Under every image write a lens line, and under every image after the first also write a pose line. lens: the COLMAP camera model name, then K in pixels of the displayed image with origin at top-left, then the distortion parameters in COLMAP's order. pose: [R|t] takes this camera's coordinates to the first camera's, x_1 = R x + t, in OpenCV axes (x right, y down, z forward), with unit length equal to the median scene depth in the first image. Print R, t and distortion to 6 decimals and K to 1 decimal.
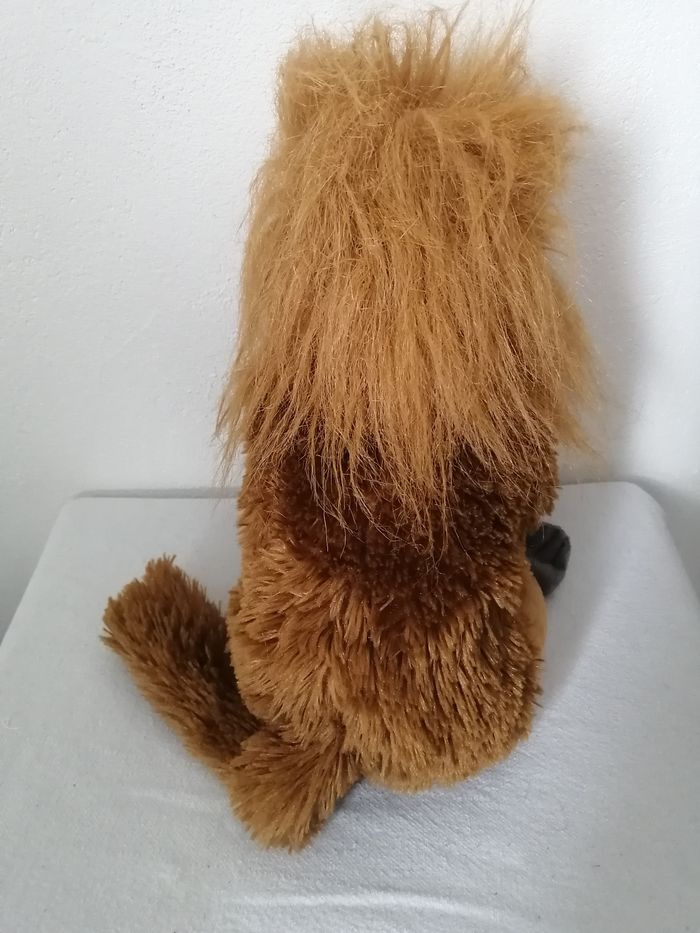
lens RADIAL K [[724.7, 0, 348.4], [0, 724.7, 469.0], [0, 0, 1]] dist [-0.032799, 0.042084]
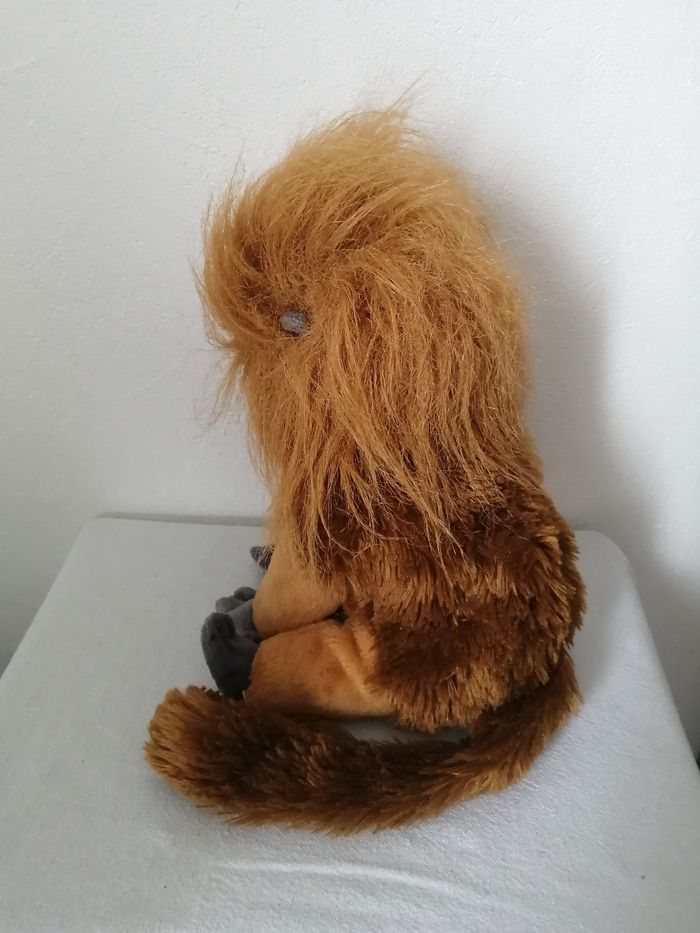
lens RADIAL K [[724.7, 0, 347.3], [0, 724.7, 469.6], [0, 0, 1]] dist [-0.032799, 0.042084]
pose [[0.998313, 0.057717, -0.006280, 0.012252], [-0.058048, 0.994269, -0.089776, 0.072616], [0.001063, 0.089989, 0.995942, -0.173718]]
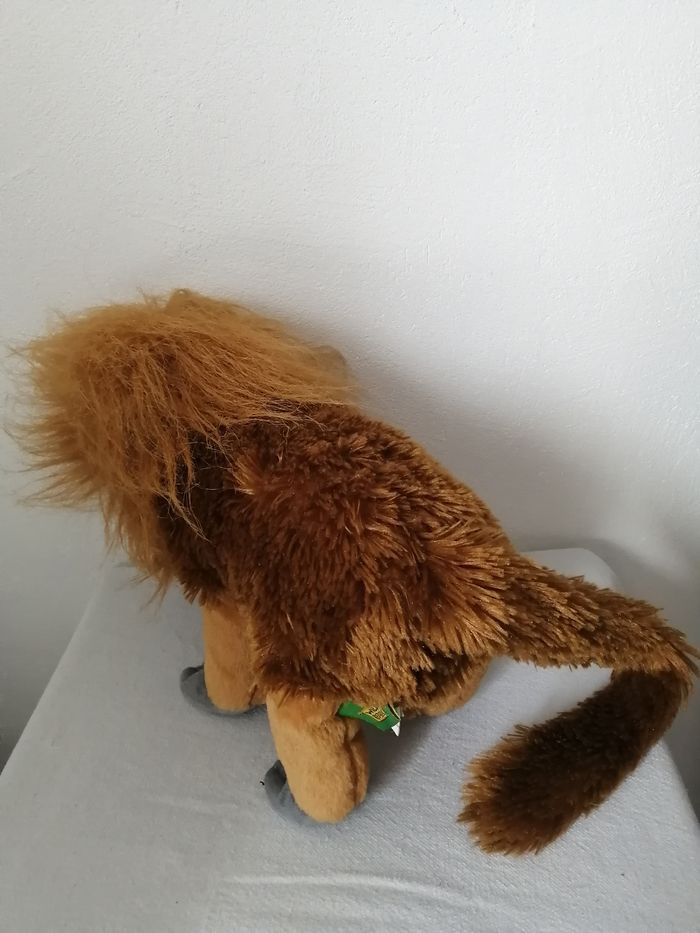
lens RADIAL K [[724.7, 0, 346.4], [0, 724.7, 466.4], [0, 0, 1]] dist [-0.032799, 0.042084]
pose [[0.998132, -0.016840, -0.058732, 0.126347], [0.008738, 0.990731, -0.135560, 0.068592], [0.060470, 0.134794, 0.989027, -0.287153]]
